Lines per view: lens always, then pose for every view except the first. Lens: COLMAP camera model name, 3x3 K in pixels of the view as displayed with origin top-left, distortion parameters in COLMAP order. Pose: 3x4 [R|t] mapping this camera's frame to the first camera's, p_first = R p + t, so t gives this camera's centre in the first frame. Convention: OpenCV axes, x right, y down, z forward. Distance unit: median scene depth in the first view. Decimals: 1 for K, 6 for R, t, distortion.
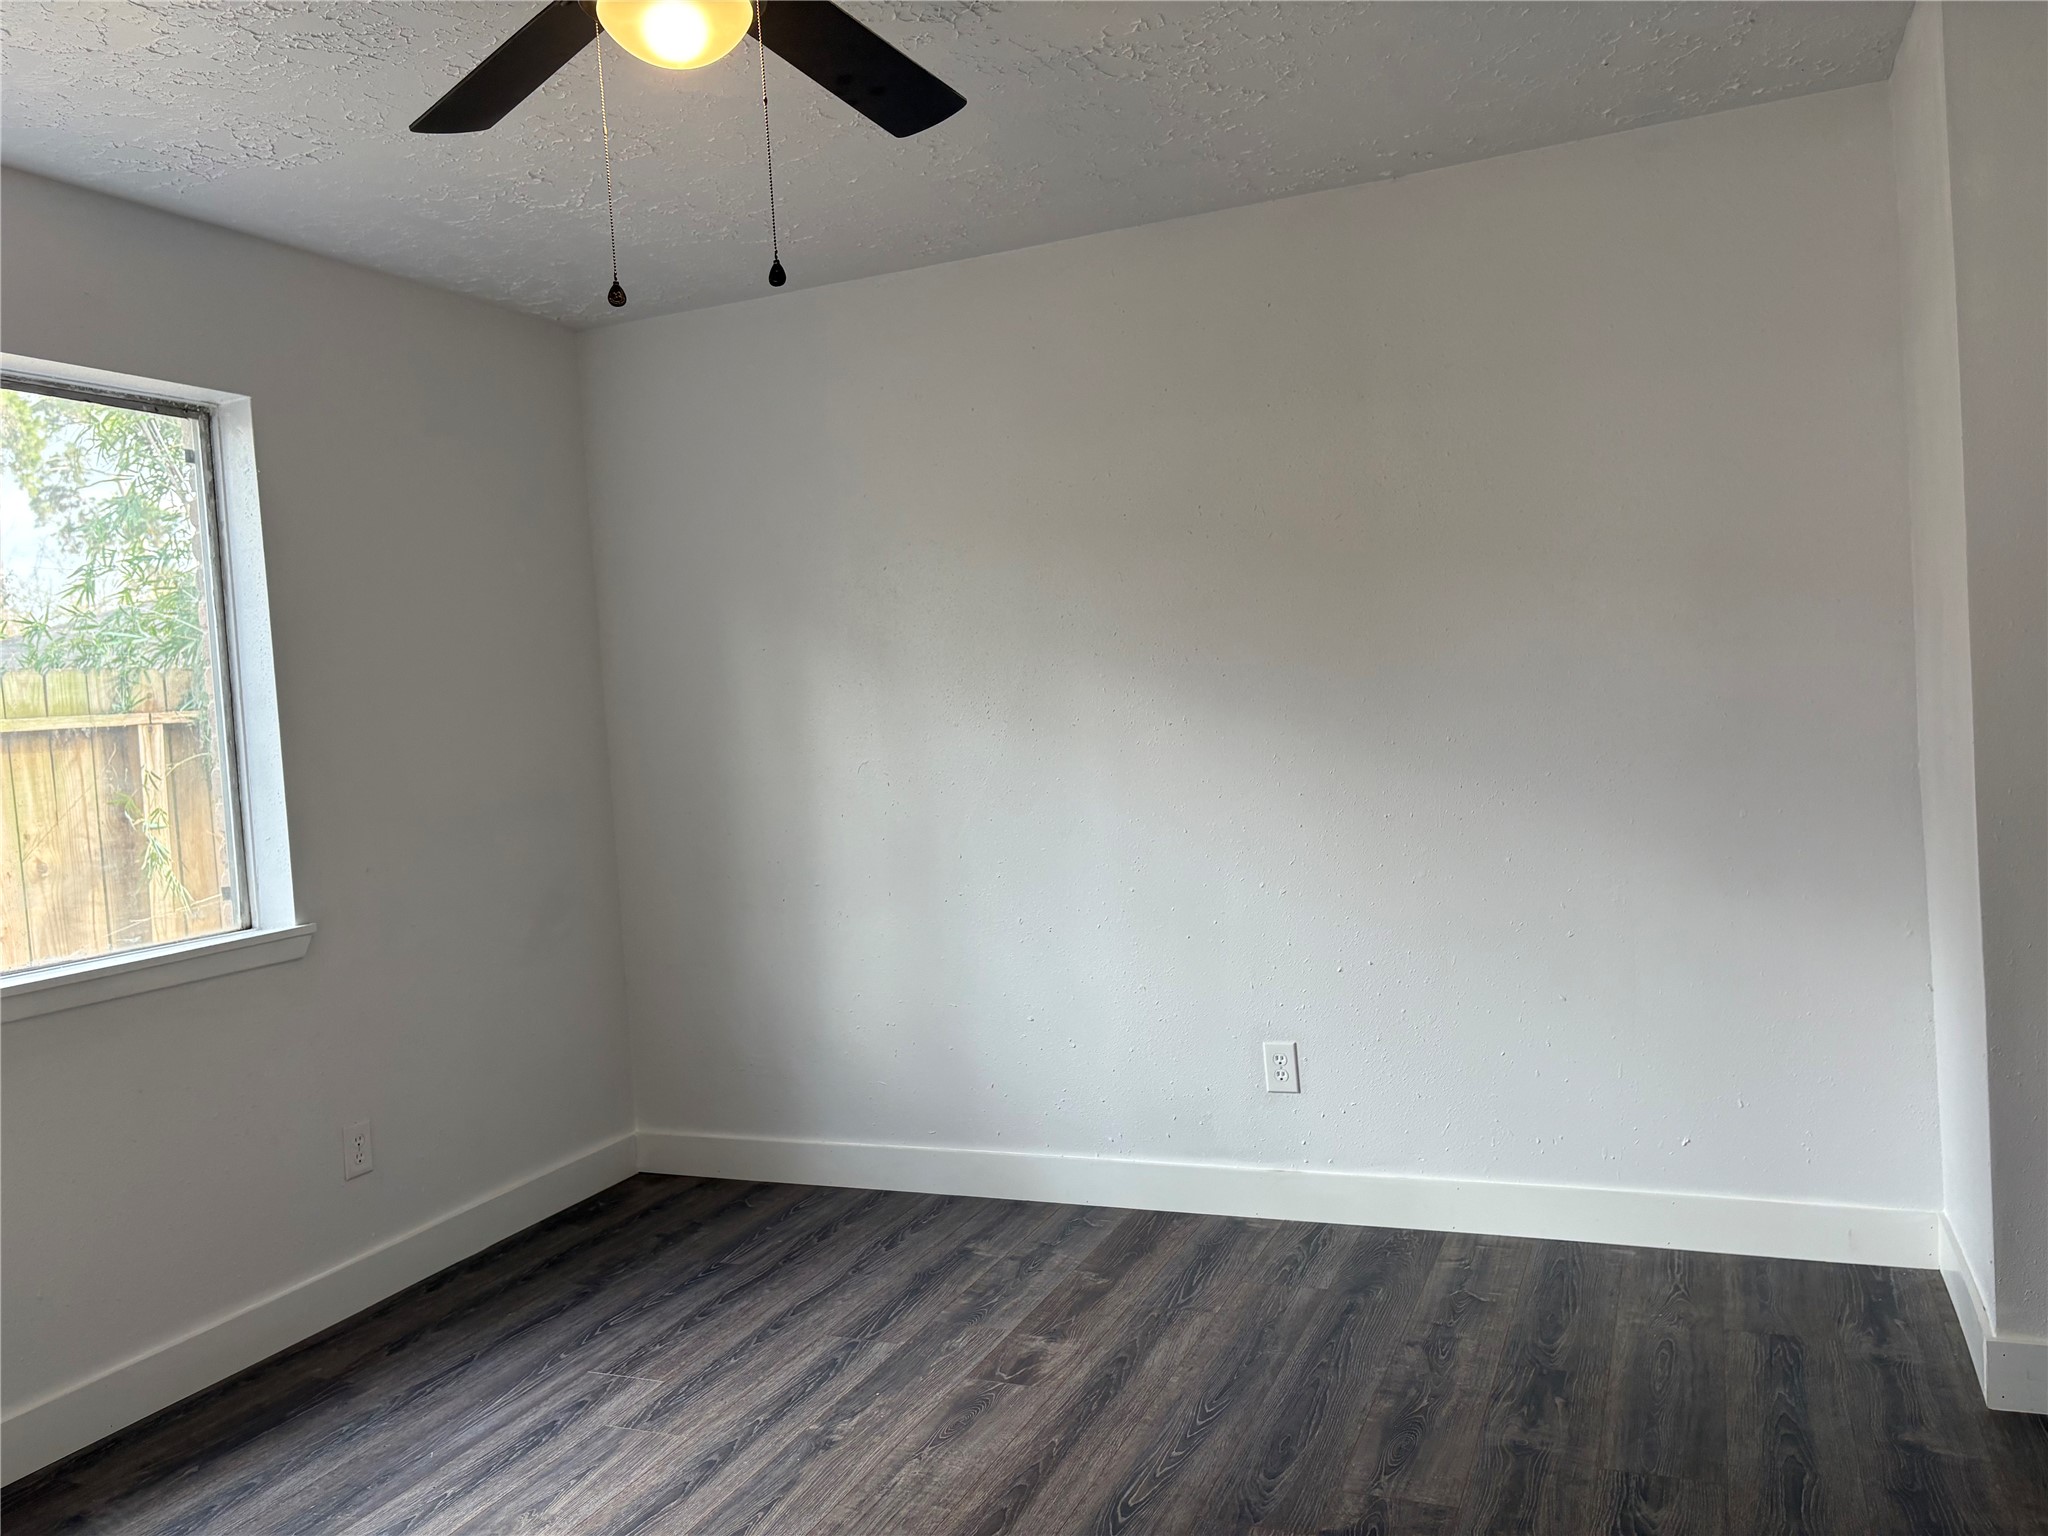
lens RADIAL K [[1571.4, 0, 1024.0], [0, 1571.4, 768.0], [0, 0, 1]] dist [0.056702, -0.060023]
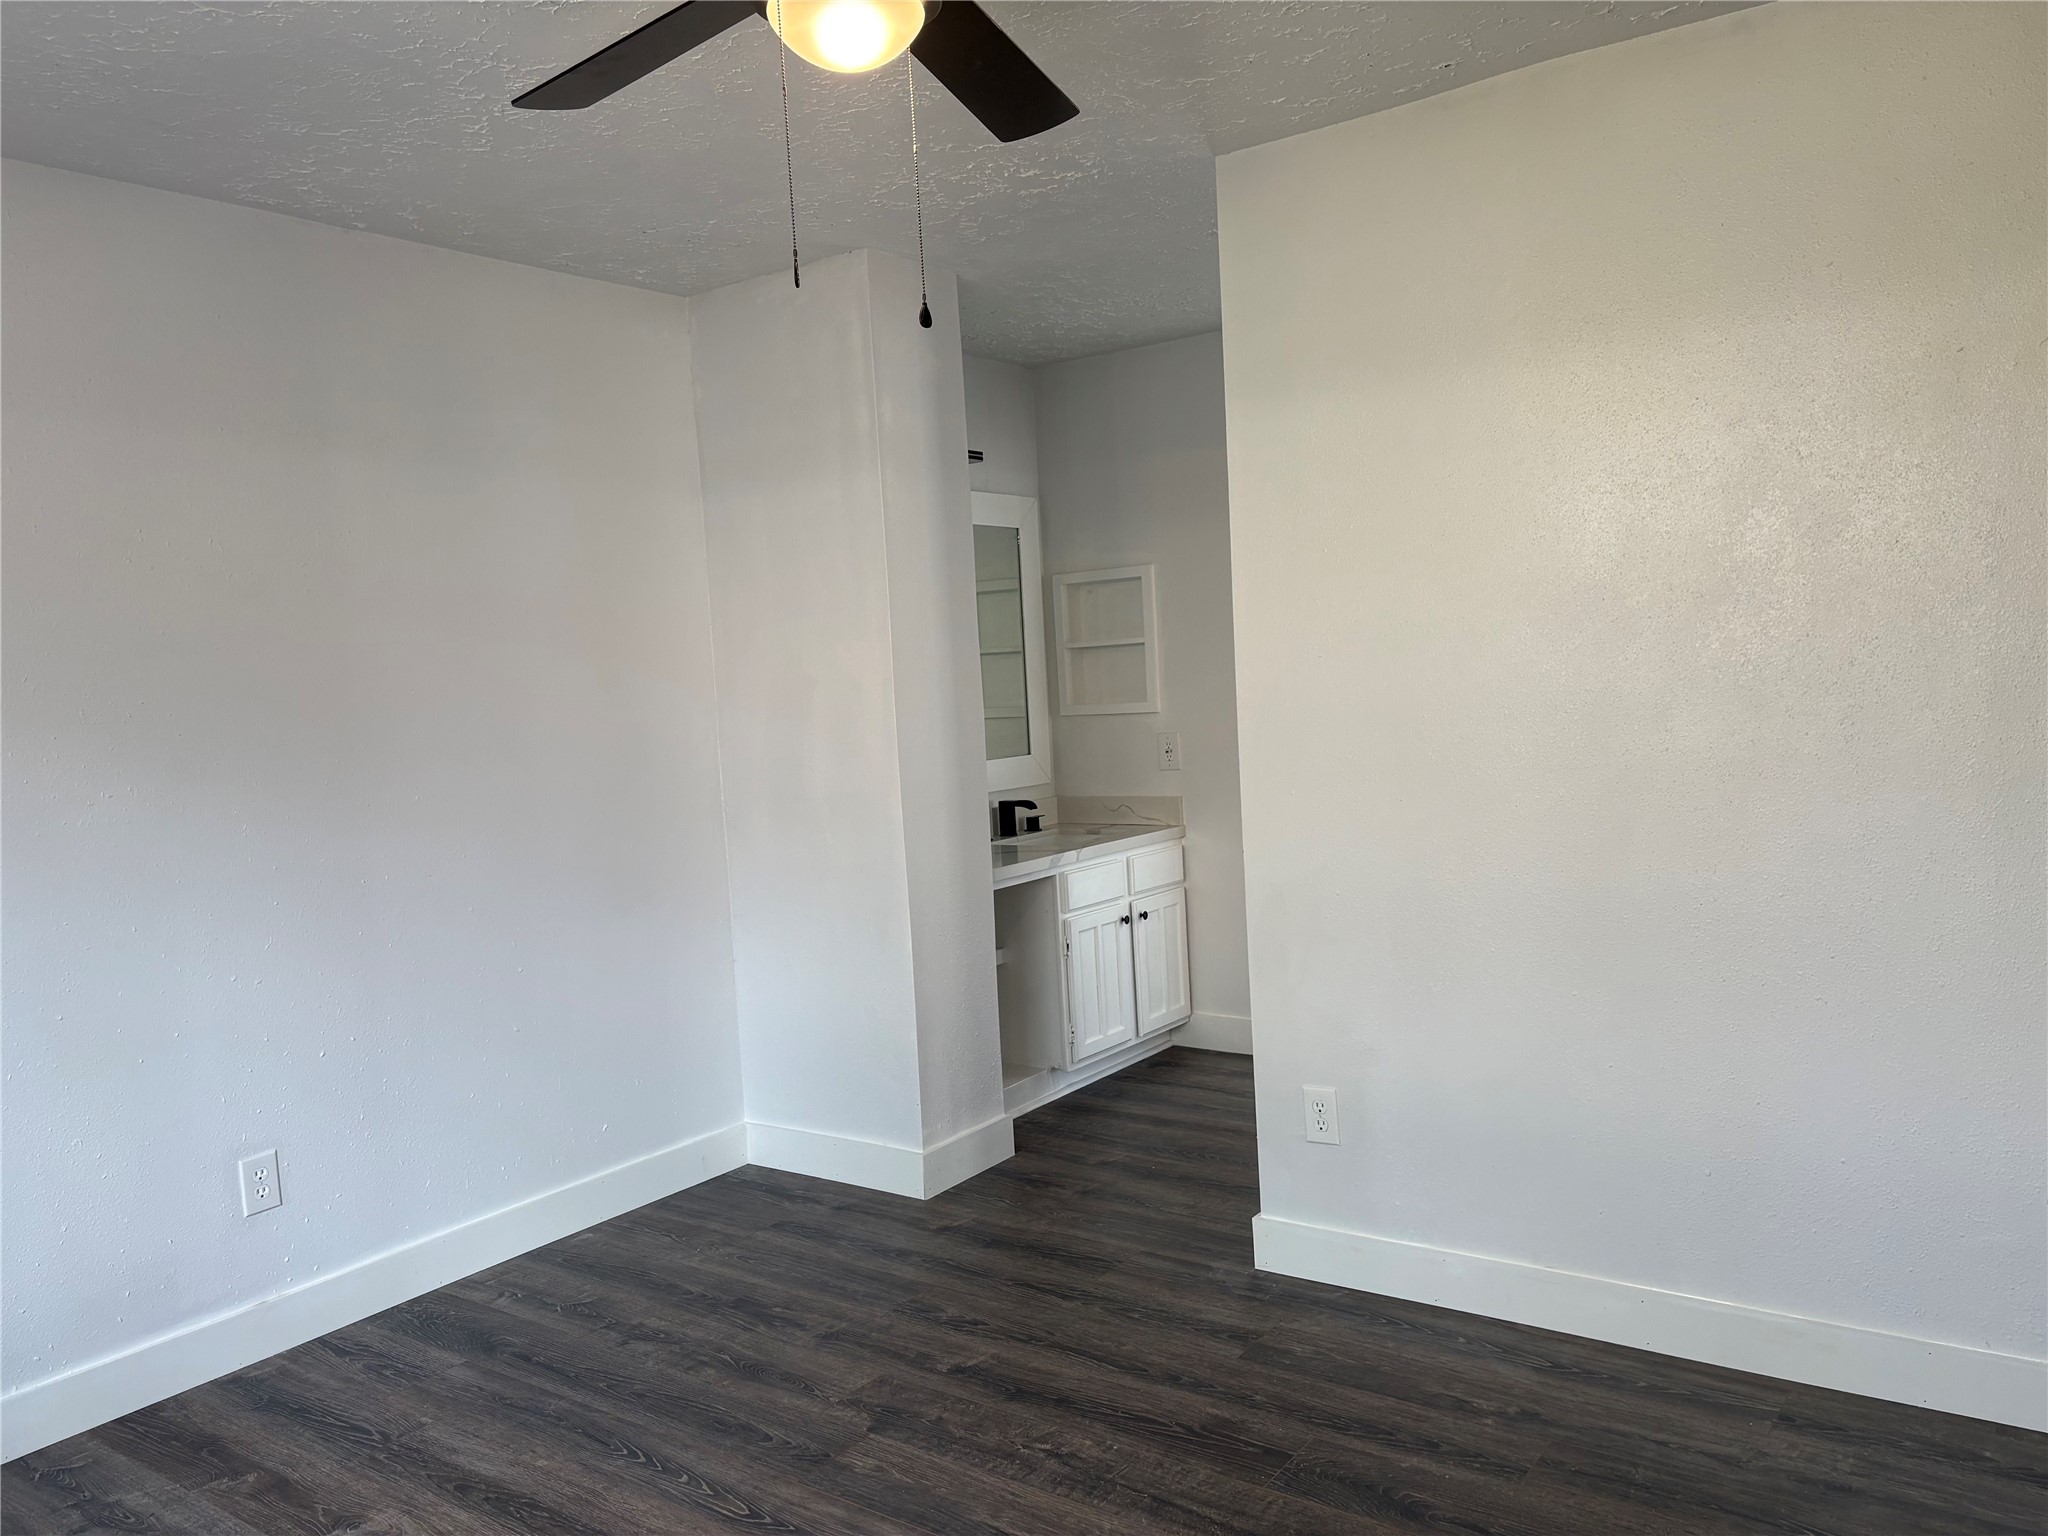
lens RADIAL K [[1571.4, 0, 1024.0], [0, 1571.4, 768.0], [0, 0, 1]] dist [0.056702, -0.060023]
pose [[0.209292, -0.010016, 0.977802, -0.745551], [0.079617, 0.996802, -0.006831, -0.000774], [-0.974607, 0.079279, 0.209420, 0.465669]]
